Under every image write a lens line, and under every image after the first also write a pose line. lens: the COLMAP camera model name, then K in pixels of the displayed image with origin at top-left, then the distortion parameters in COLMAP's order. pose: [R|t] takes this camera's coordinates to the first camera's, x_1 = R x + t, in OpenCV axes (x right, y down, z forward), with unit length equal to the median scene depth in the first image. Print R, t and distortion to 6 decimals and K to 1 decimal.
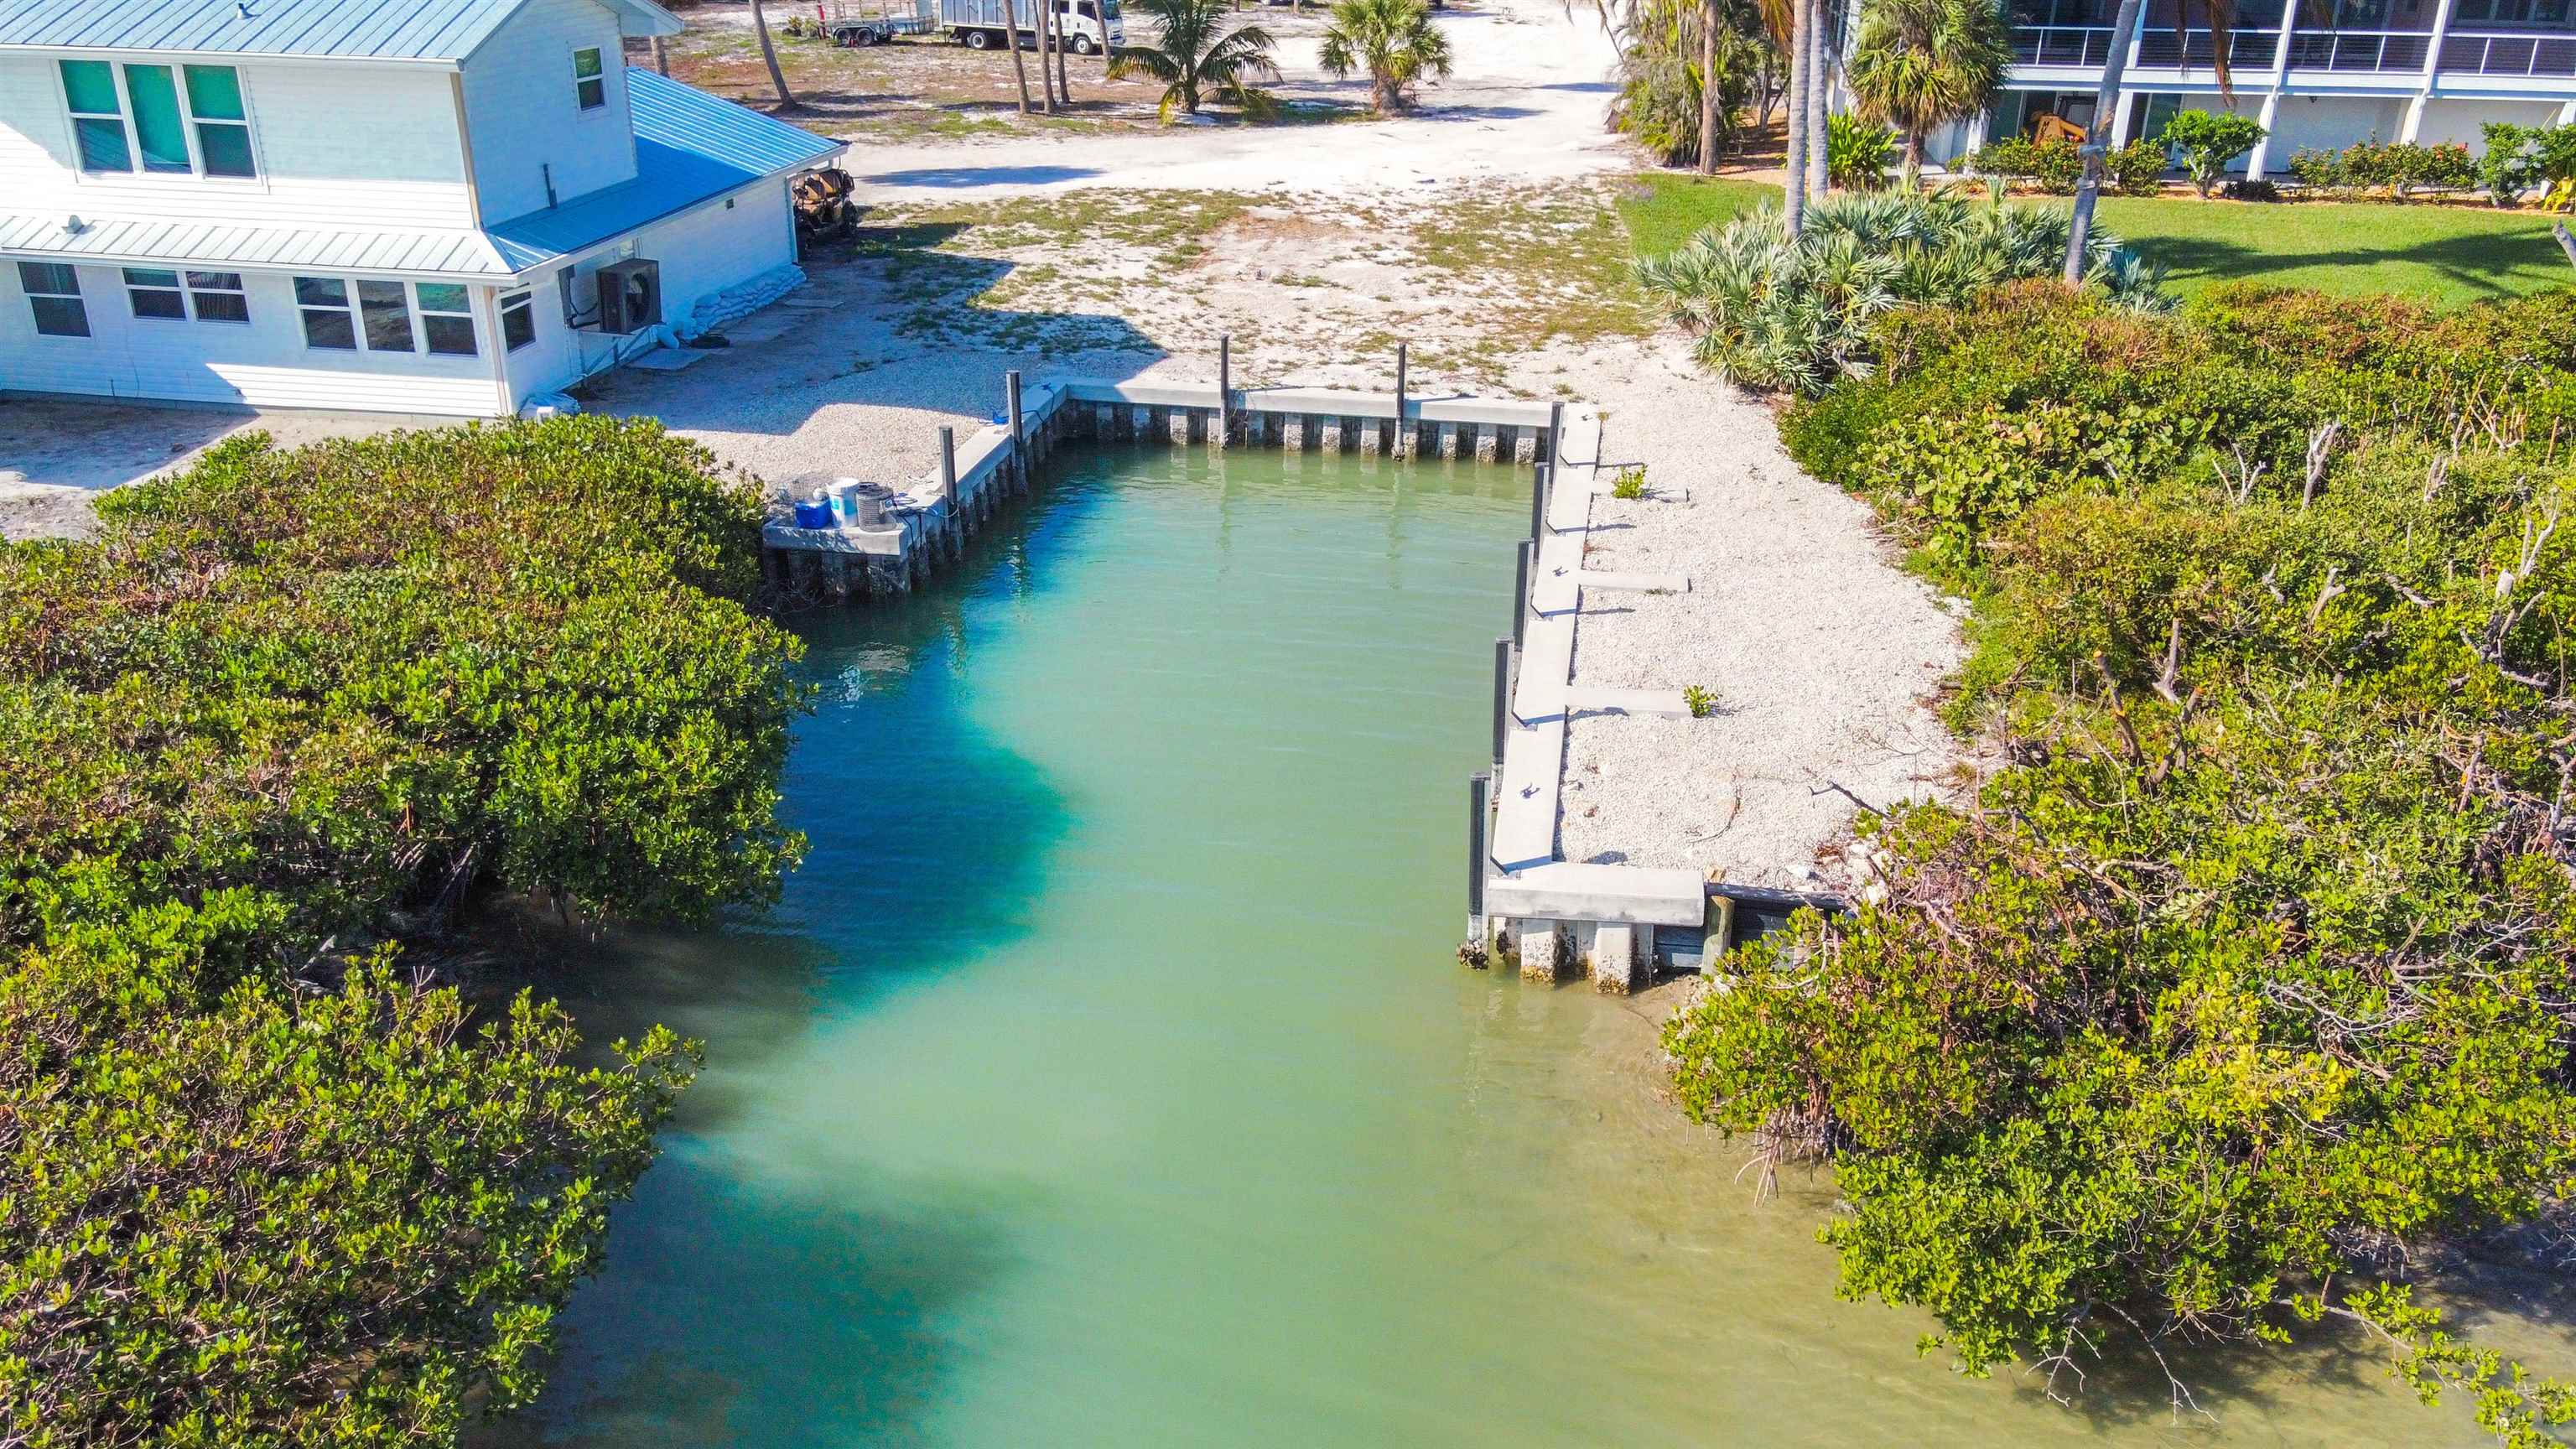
lens RADIAL K [[1960.0, 0, 1288.0], [0, 1960.0, 724.5], [0, 0, 1]] dist [-0.006792, 0.044217]
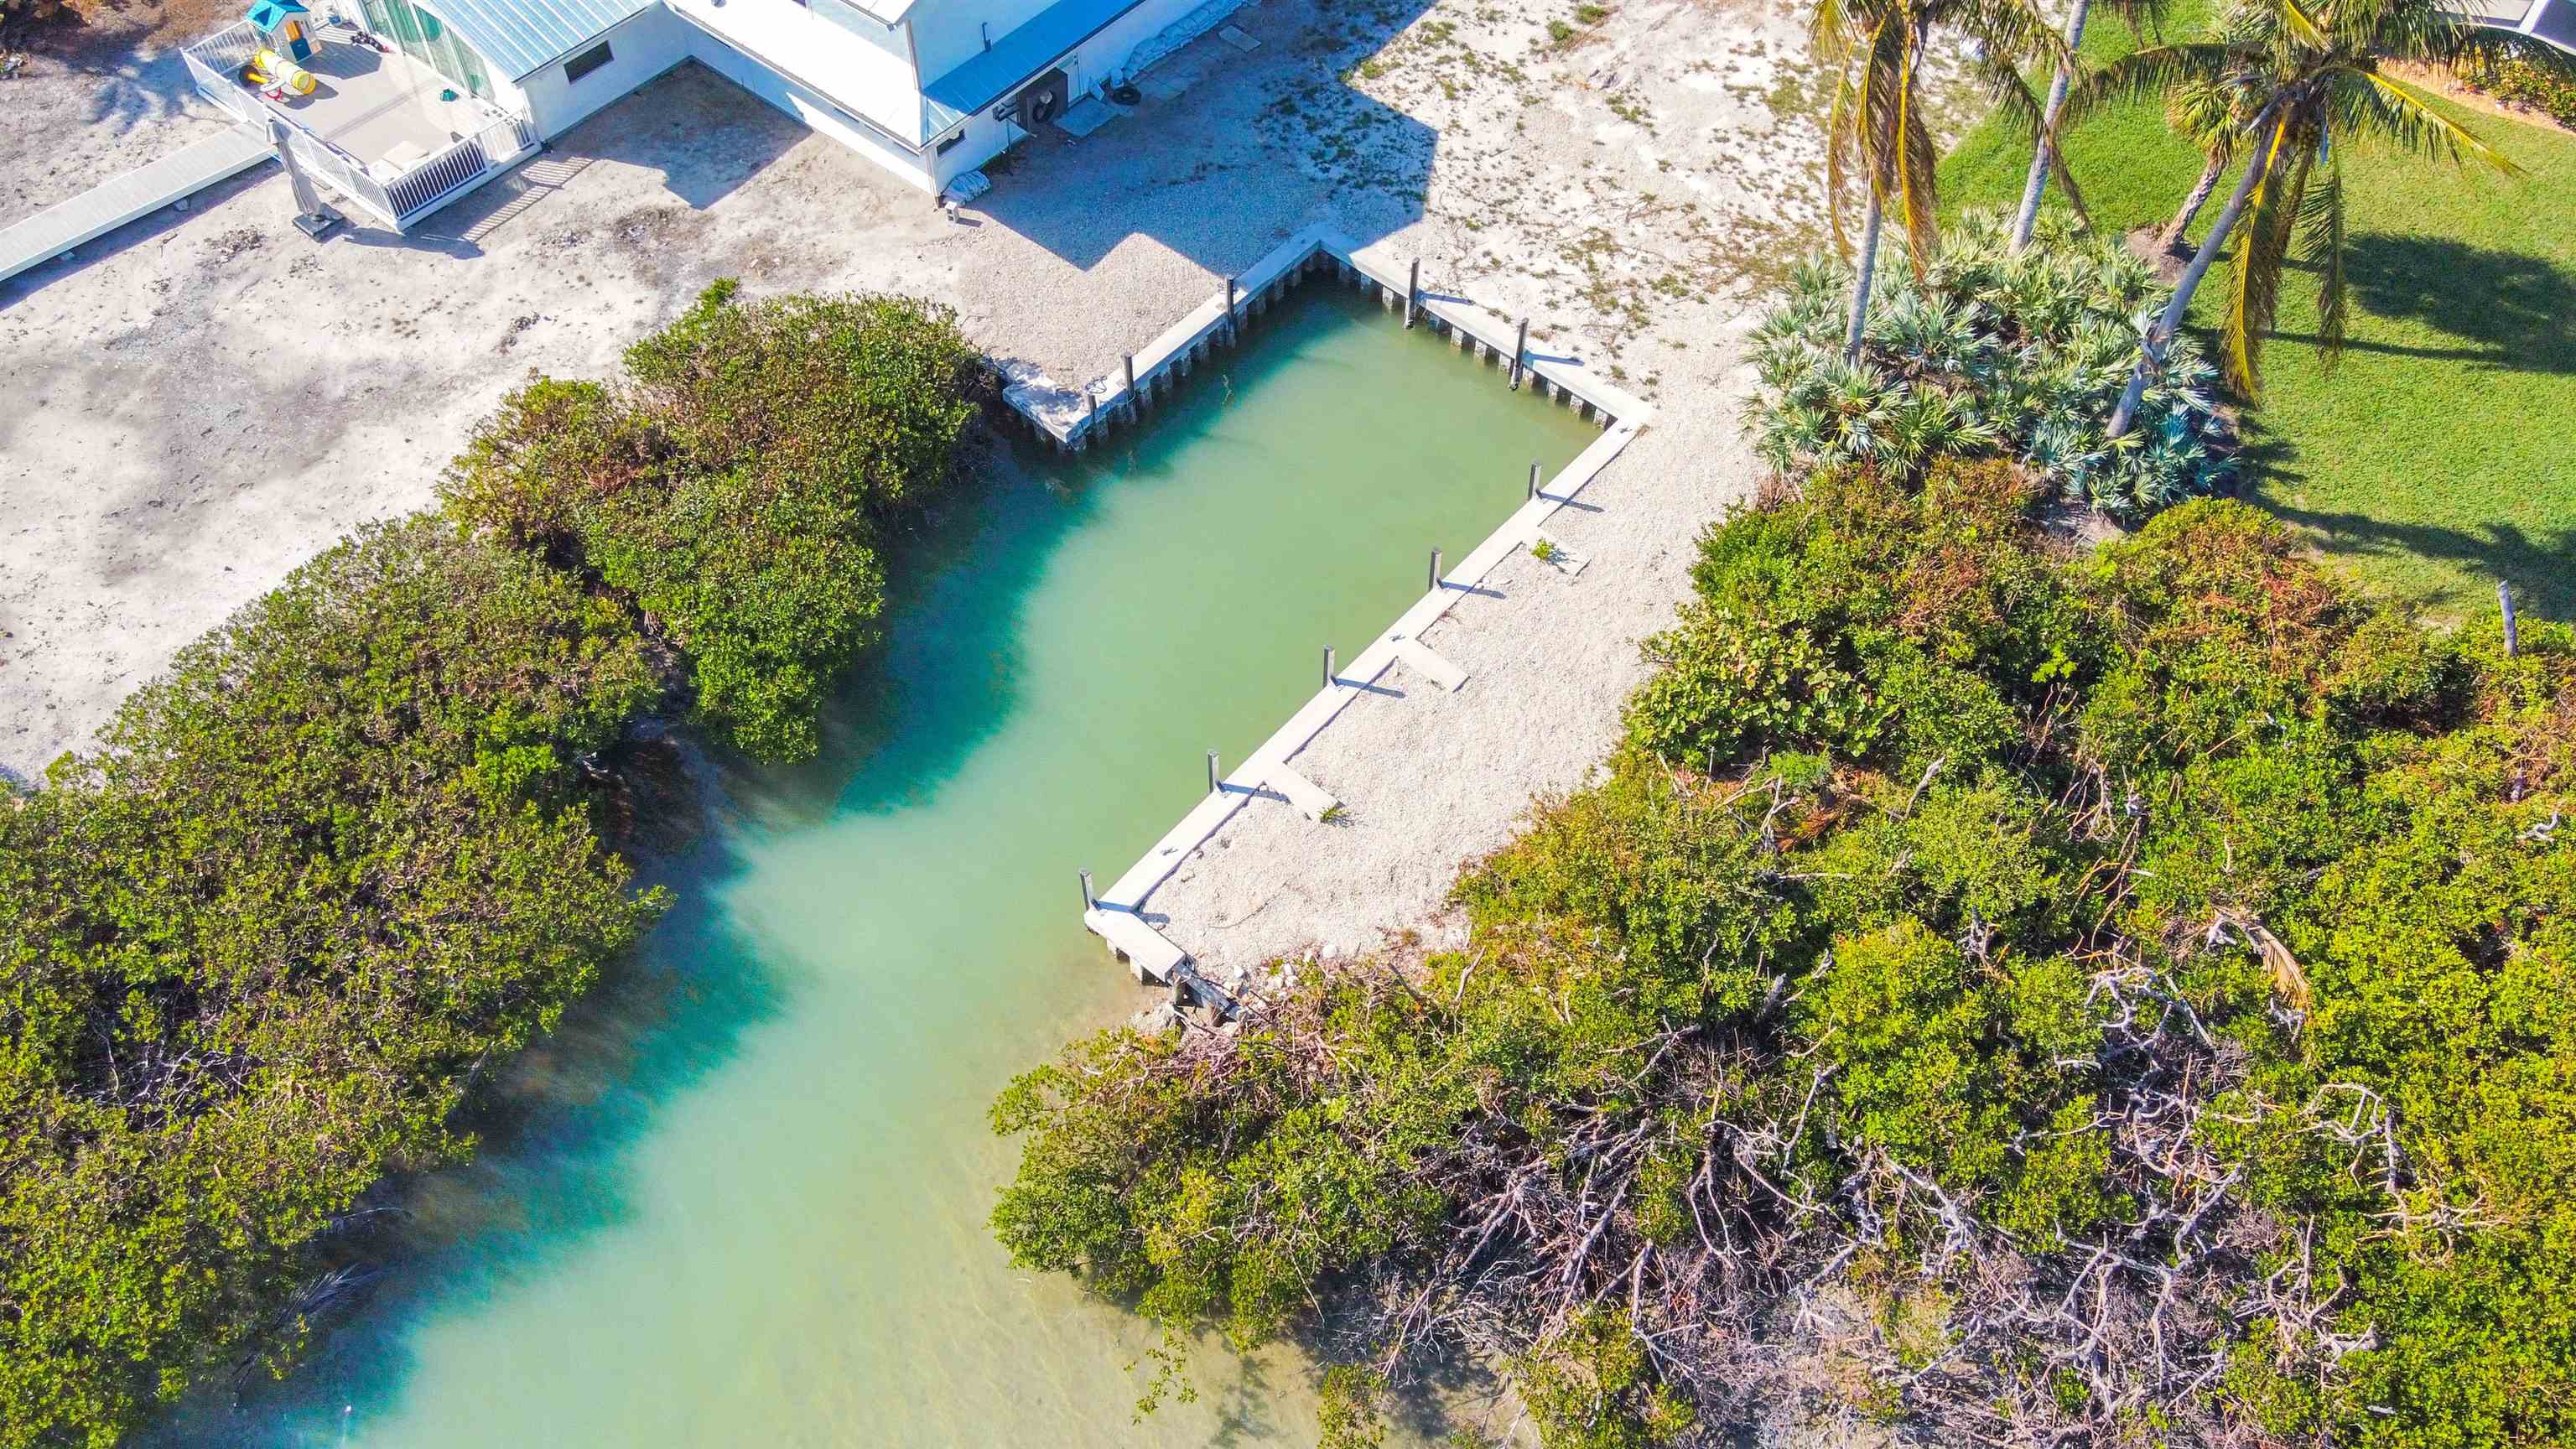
lens RADIAL K [[1960.0, 0, 1288.0], [0, 1960.0, 724.5], [0, 0, 1]] dist [-0.006792, 0.044217]
pose [[0.860745, 0.407507, -0.305051, 0.491731], [-0.212113, 0.831896, 0.512794, -0.692287], [0.462738, -0.376679, 0.802487, -0.252522]]
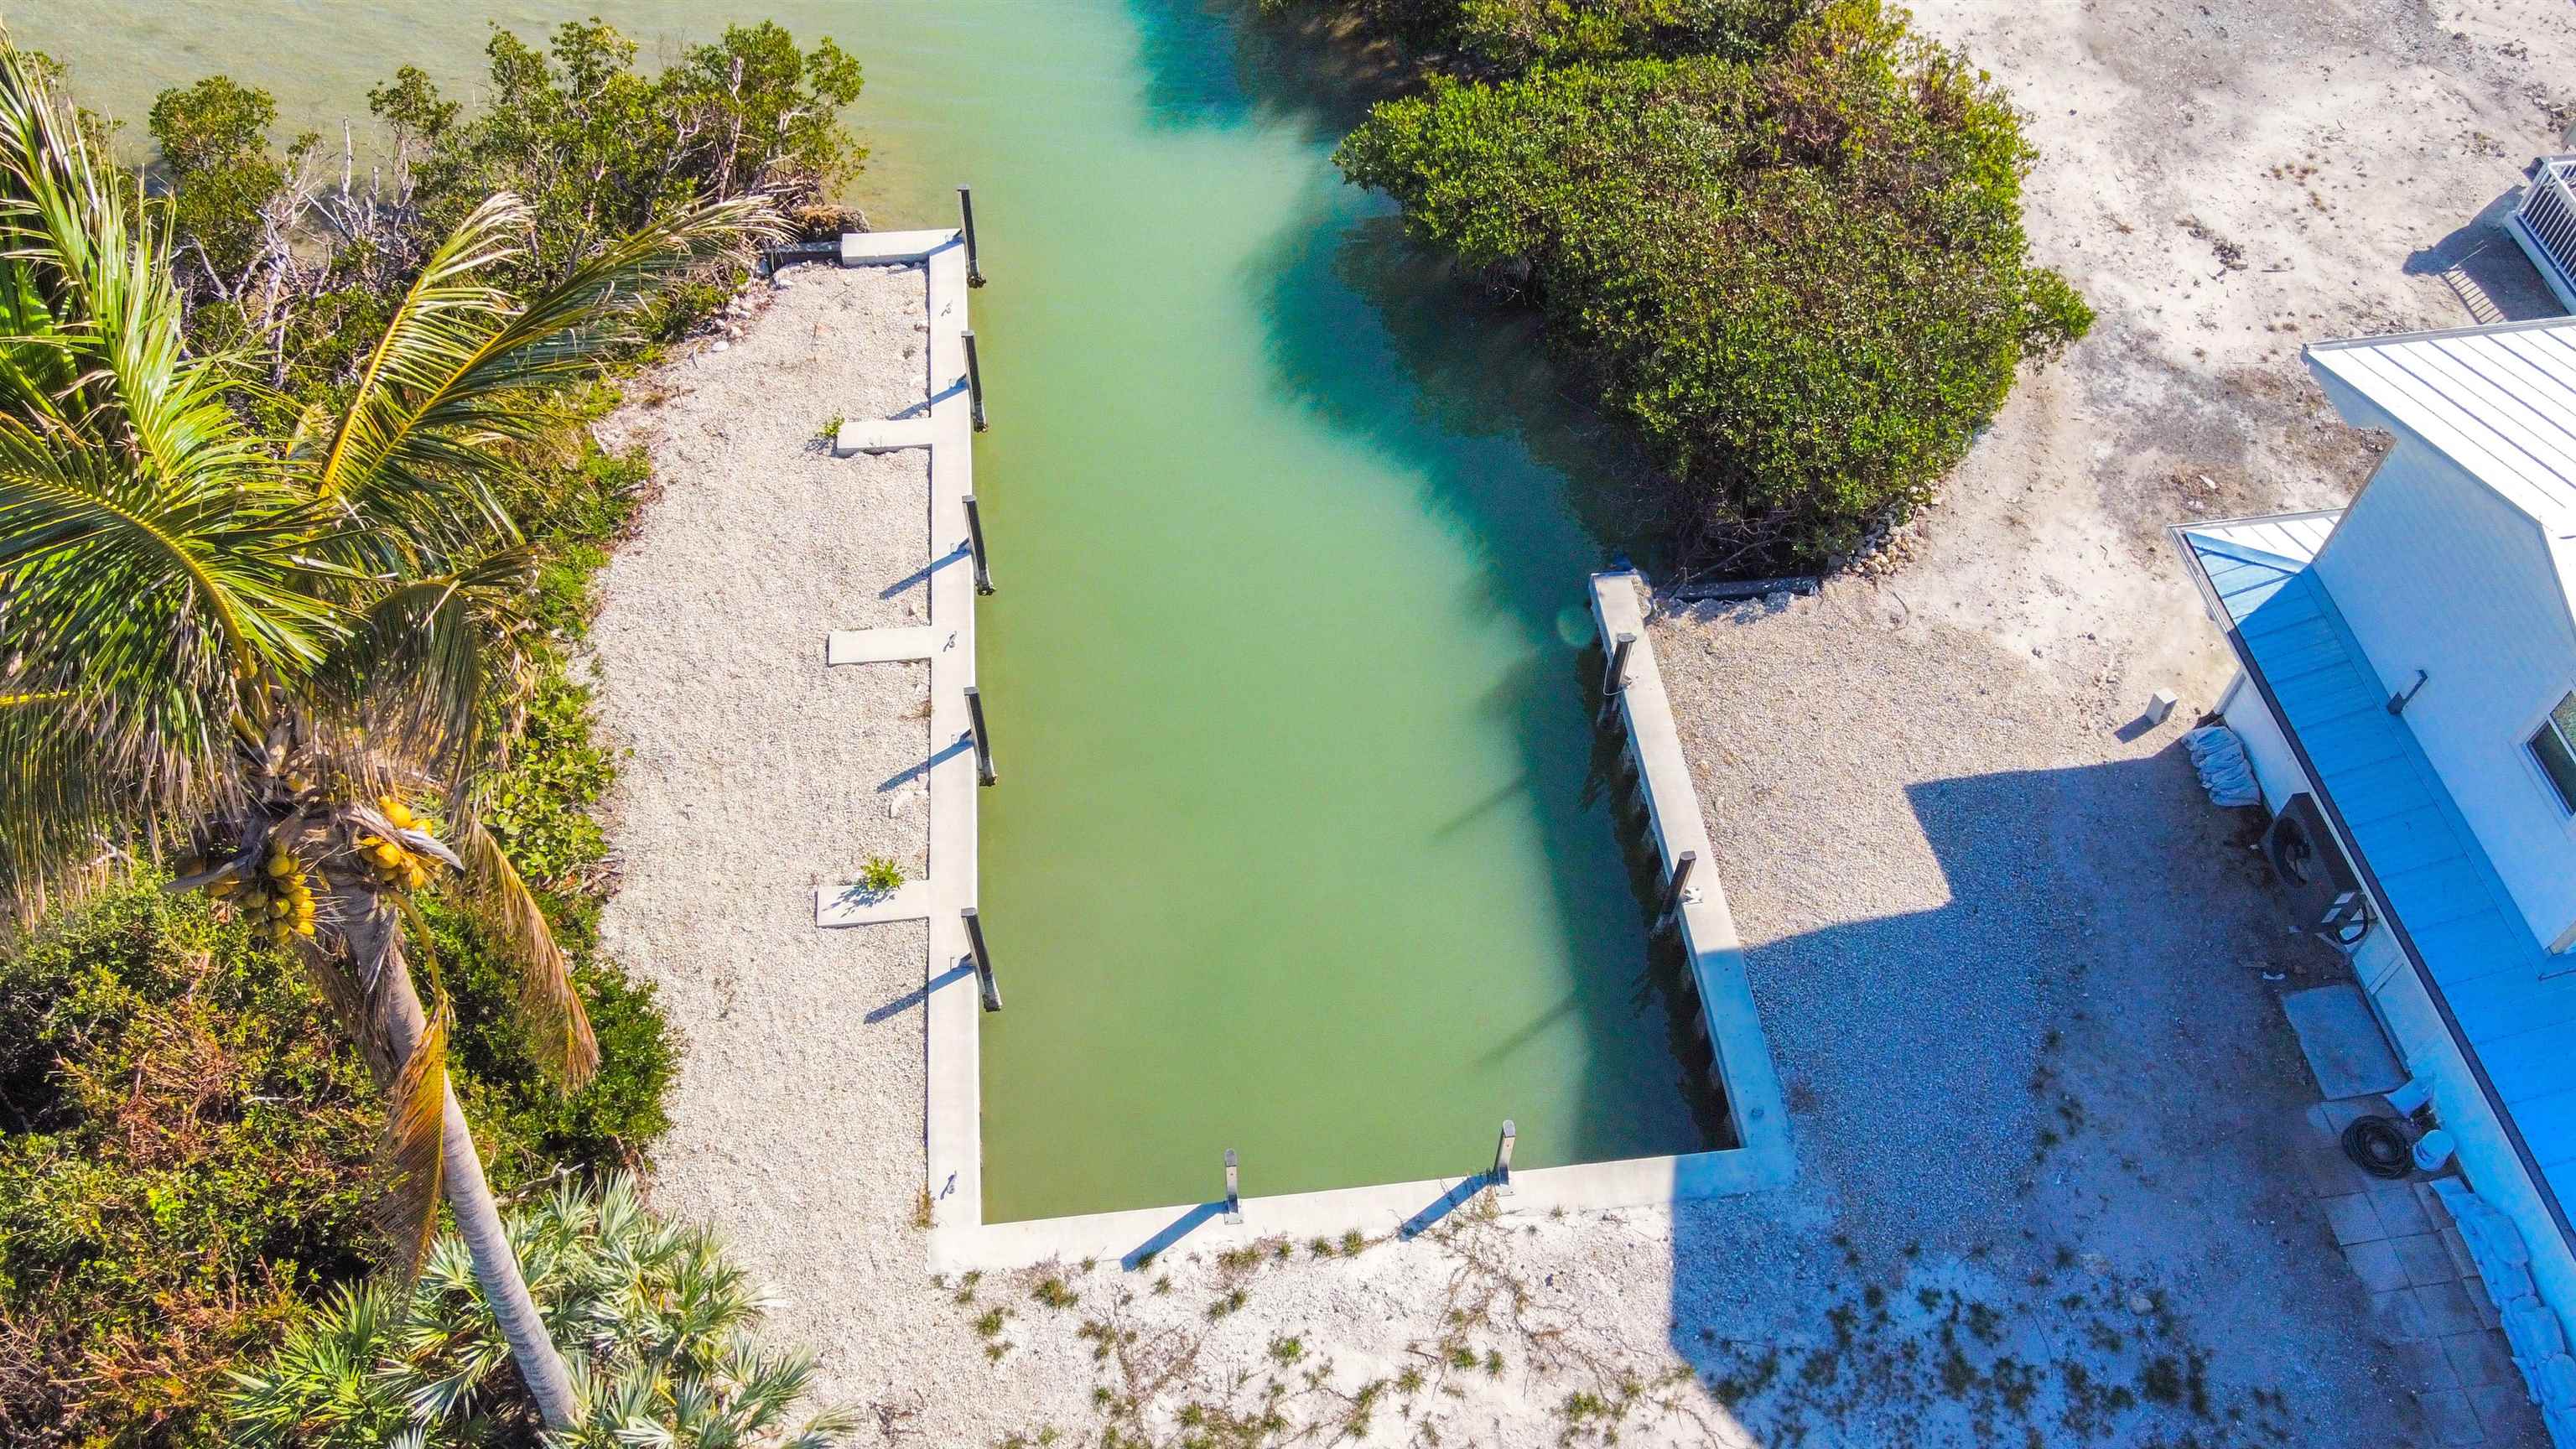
lens RADIAL K [[1960.0, 0, 1288.0], [0, 1960.0, 724.5], [0, 0, 1]] dist [-0.006792, 0.044217]
pose [[-0.960910, 0.212706, -0.177224, 0.141307], [-0.126870, 0.230660, 0.964728, -0.968811], [0.246082, 0.949501, -0.194657, 1.137707]]
